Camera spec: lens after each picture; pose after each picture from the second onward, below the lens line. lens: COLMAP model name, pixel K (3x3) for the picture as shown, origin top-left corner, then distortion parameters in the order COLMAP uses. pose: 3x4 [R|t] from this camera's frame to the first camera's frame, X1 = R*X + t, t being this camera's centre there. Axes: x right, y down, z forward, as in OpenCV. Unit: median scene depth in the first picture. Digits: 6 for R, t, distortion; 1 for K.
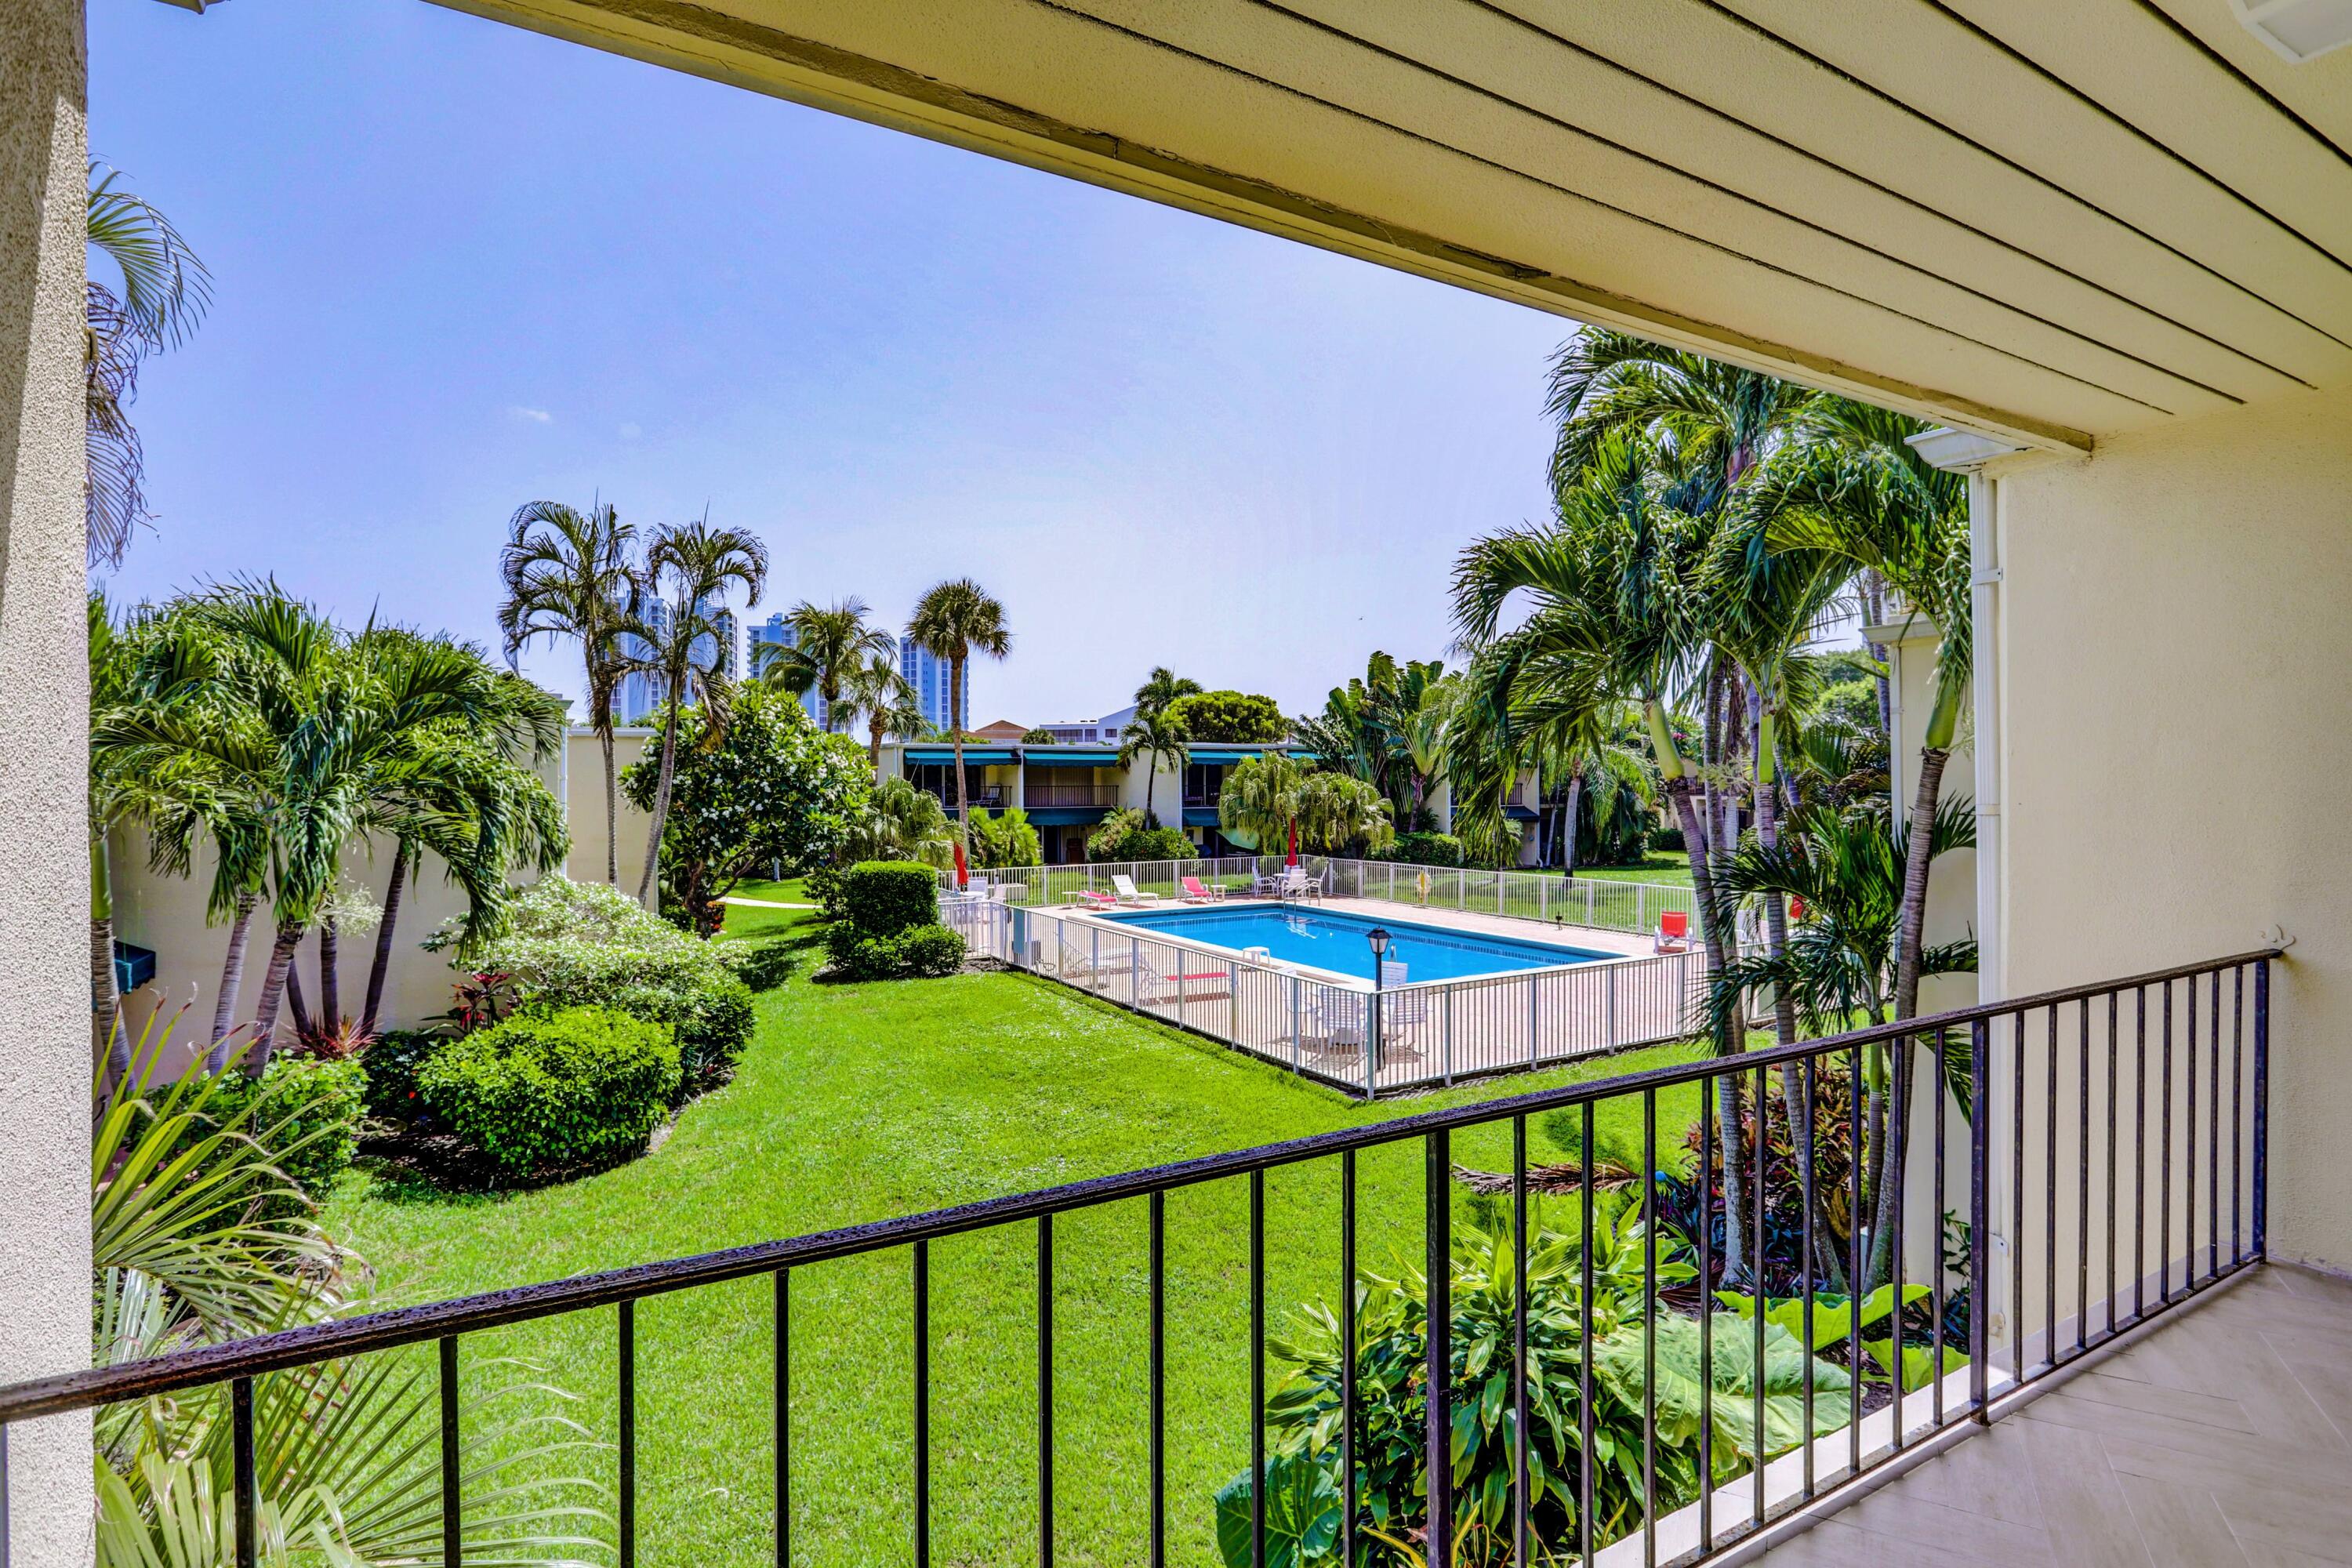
lens RADIAL K [[1156.3, 0, 1175.1], [0, 1156.3, 791.6], [0, 0, 1]] dist [-0.014770, 0.000454]
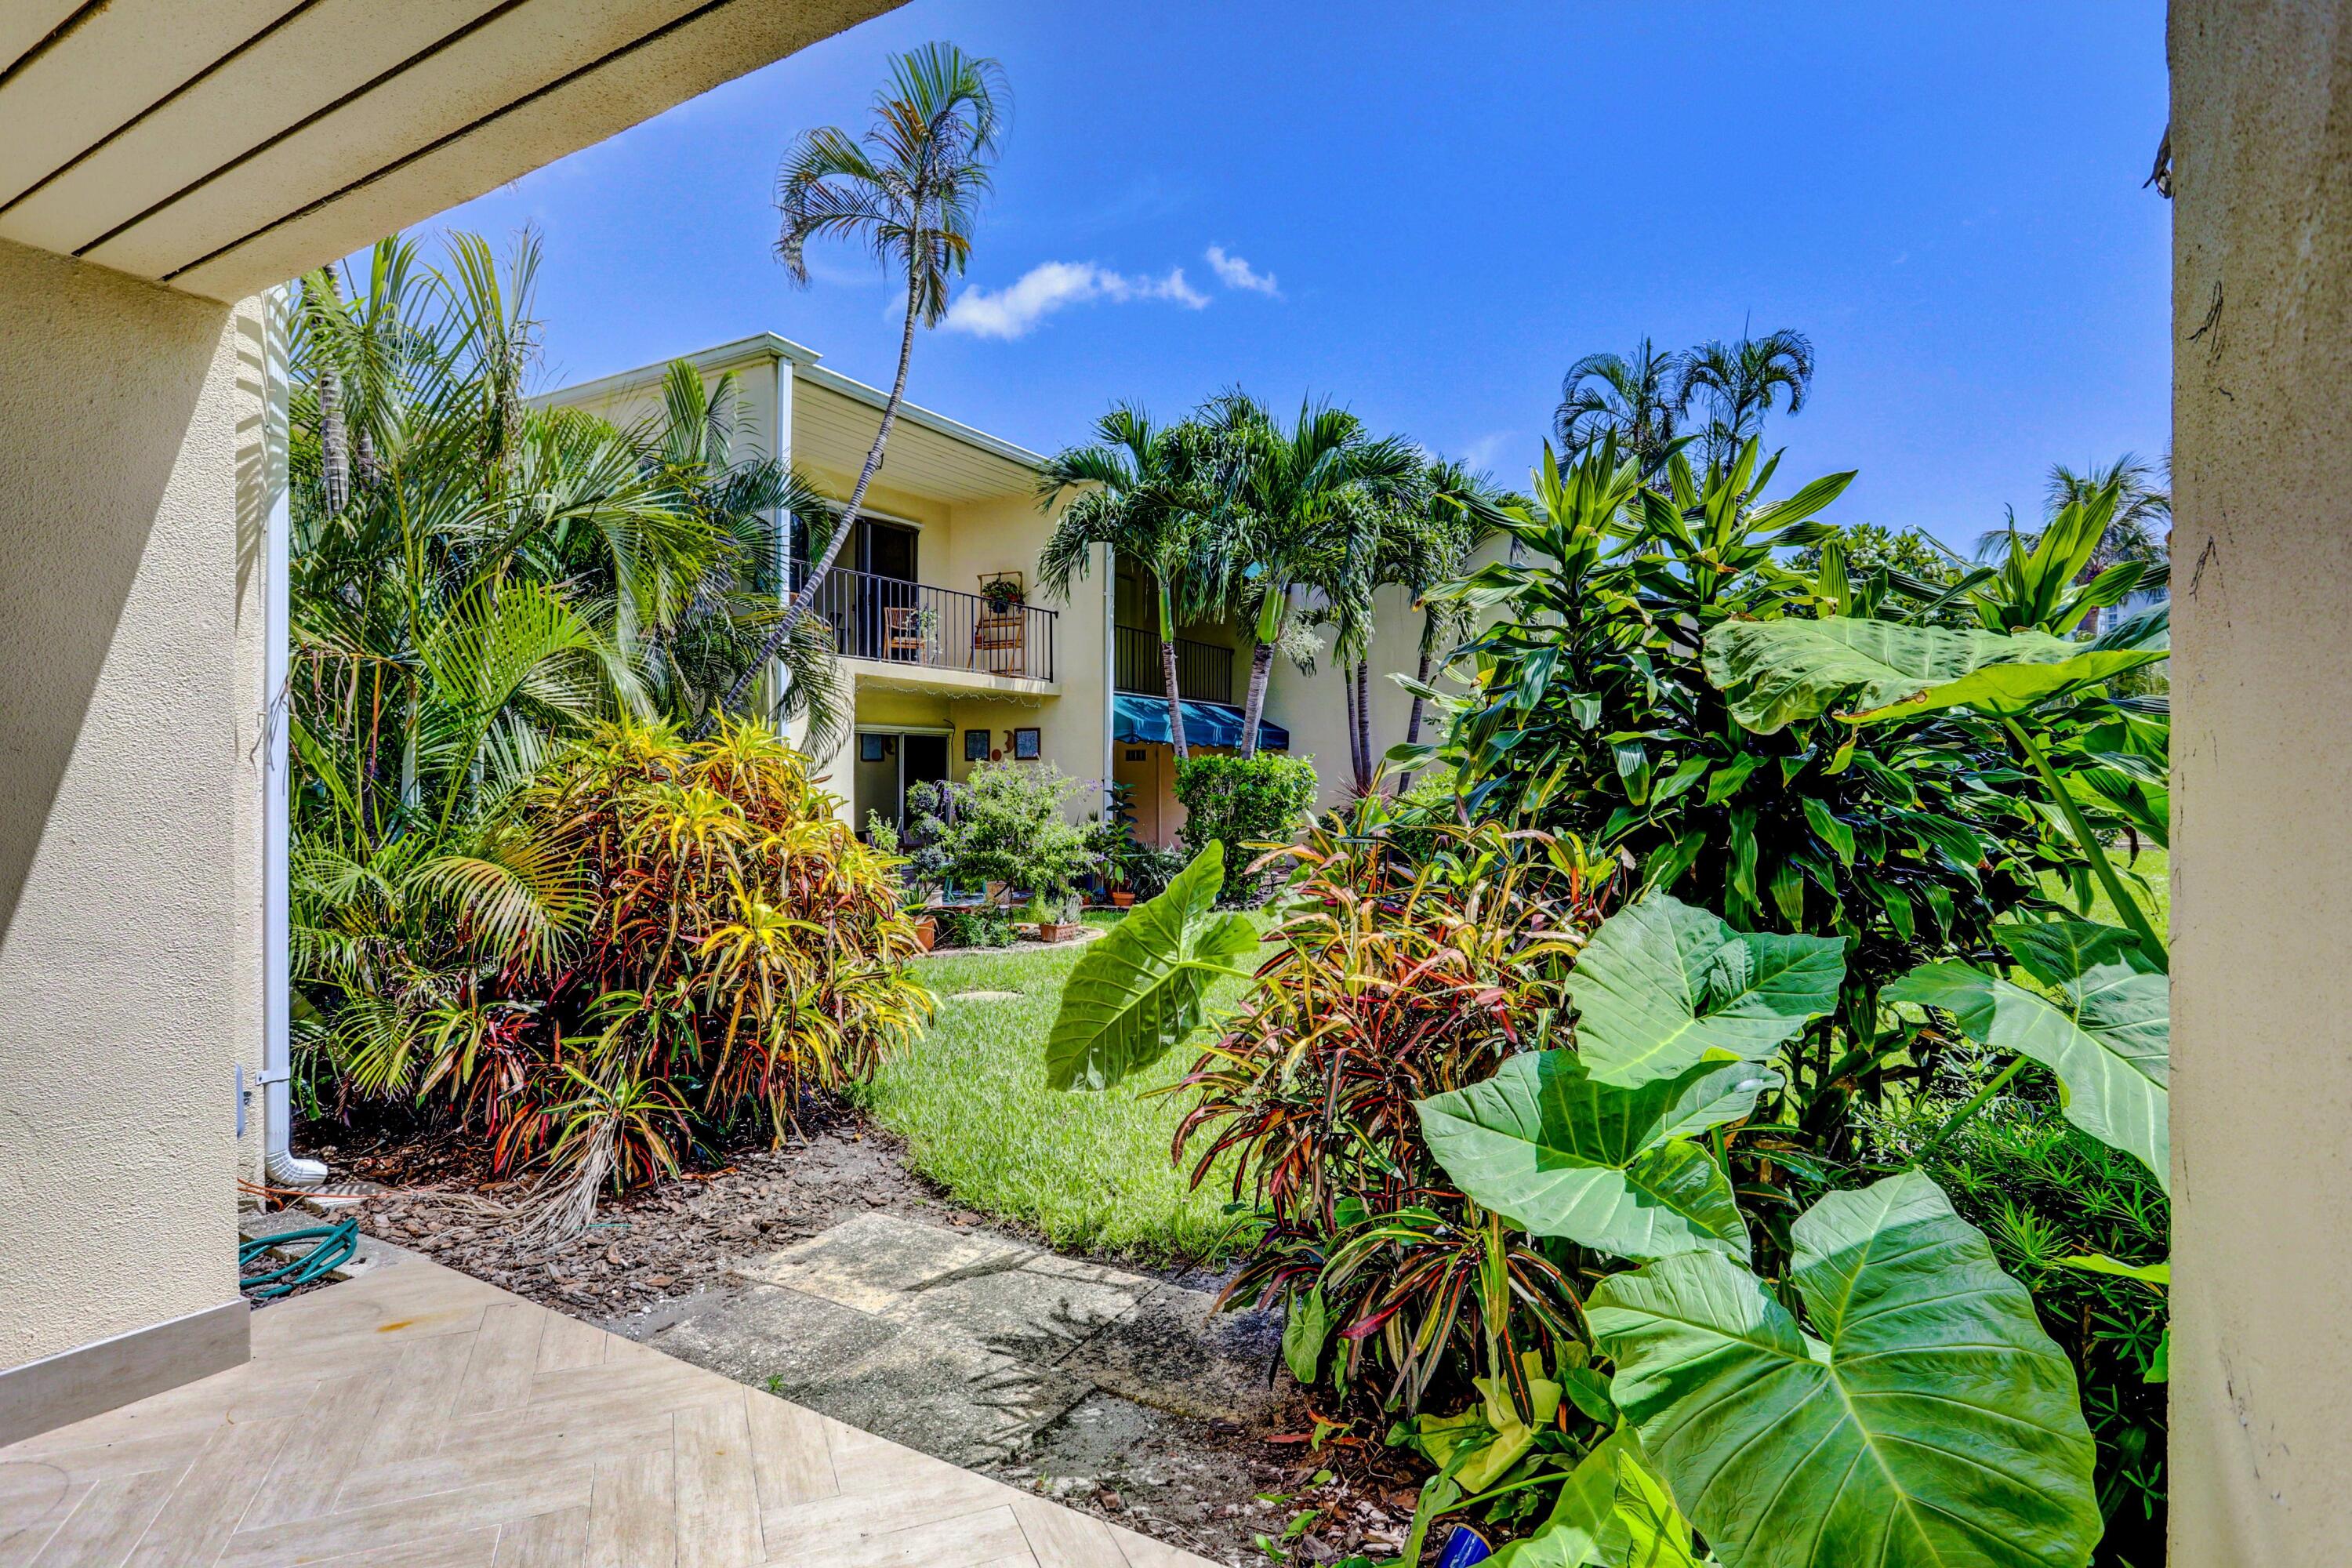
lens RADIAL K [[1164.2, 0, 1174.6], [0, 1164.2, 791.0], [0, 0, 1]] dist [-0.012845, -0.000669]
pose [[0.509089, 0.017314, -0.860539, 0.189095], [-0.014043, 0.999832, 0.011809, 0.144058], [0.860599, 0.006073, 0.509247, 0.116772]]
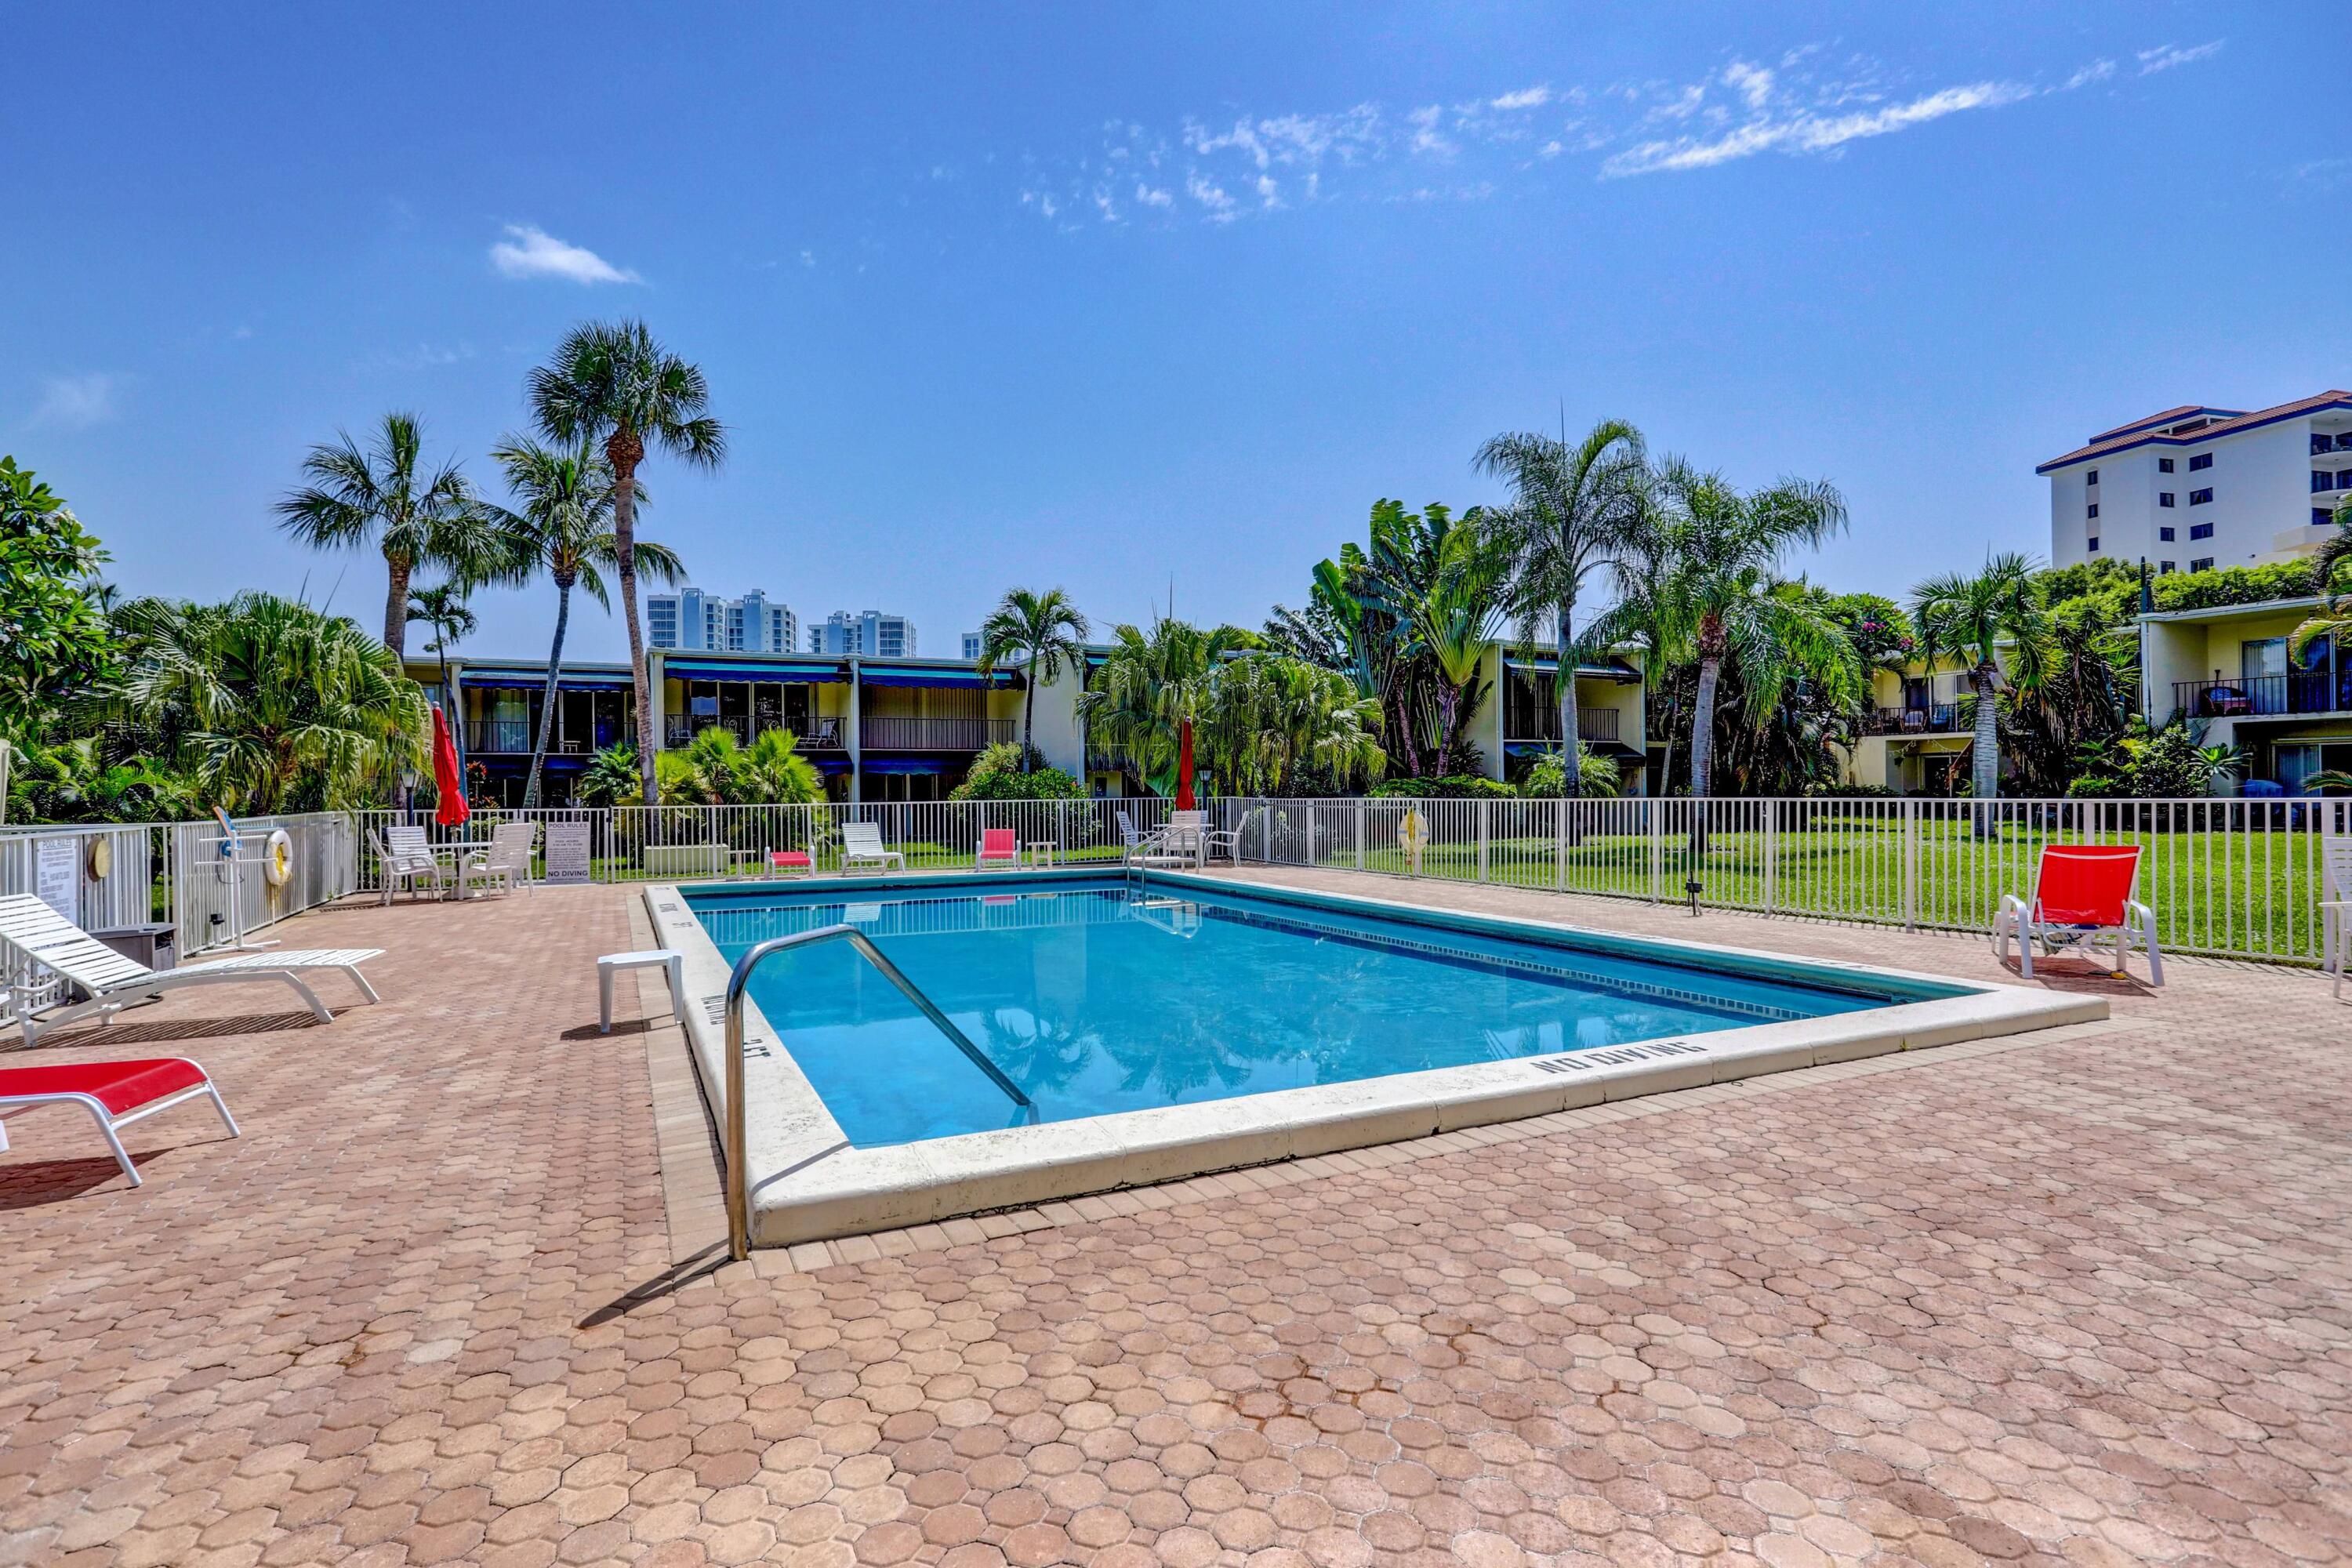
lens RADIAL K [[1144.2, 0, 1176.0], [0, 1144.2, 784.0], [0, 0, 1]] dist [0.003483, -0.000212]
pose [[0.996374, -0.010290, -0.084455, 0.255707], [0.009078, 0.999850, -0.014719, 0.108852], [0.084594, 0.013899, 0.996319, 0.806945]]
